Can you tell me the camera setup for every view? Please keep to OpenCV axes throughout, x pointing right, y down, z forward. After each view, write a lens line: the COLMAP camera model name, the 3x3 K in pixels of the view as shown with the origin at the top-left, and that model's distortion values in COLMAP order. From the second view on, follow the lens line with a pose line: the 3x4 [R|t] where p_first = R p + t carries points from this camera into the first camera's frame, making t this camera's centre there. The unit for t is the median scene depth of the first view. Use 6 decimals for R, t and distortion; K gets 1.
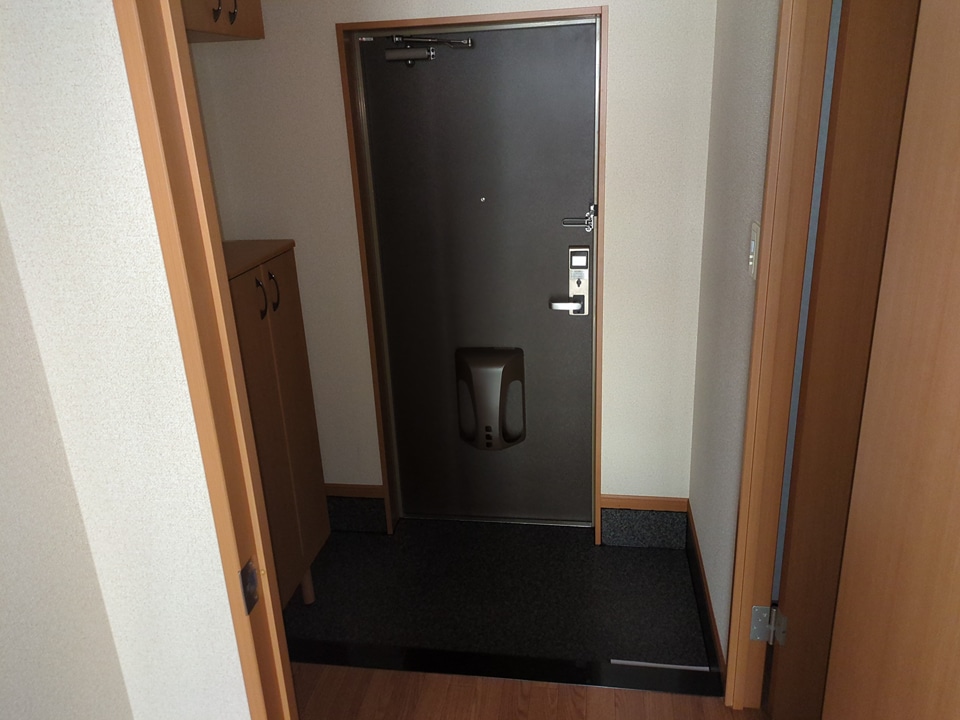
lens RADIAL K [[714.9, 0, 480.0], [0, 714.9, 360.0], [0, 0, 1]] dist [0.029021, -0.001797]
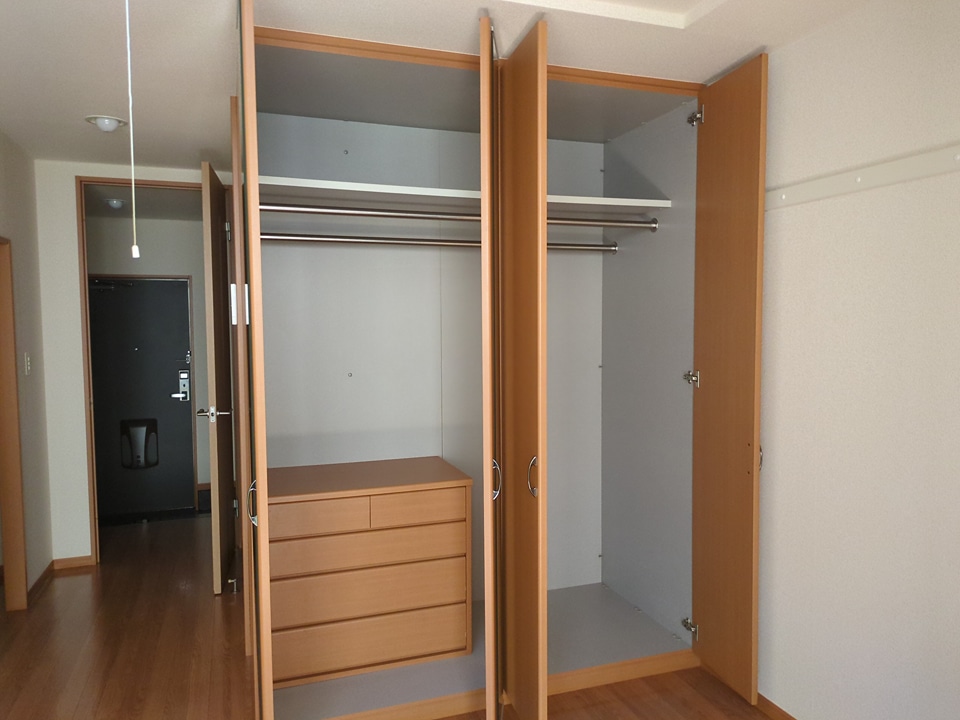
lens RADIAL K [[714.9, 0, 480.0], [0, 714.9, 360.0], [0, 0, 1]] dist [0.029021, -0.001797]
pose [[0.879726, 0.005869, 0.475446, -0.113475], [0.126784, 0.960827, -0.246451, 0.472983], [-0.458267, 0.277088, 0.844520, -1.306569]]
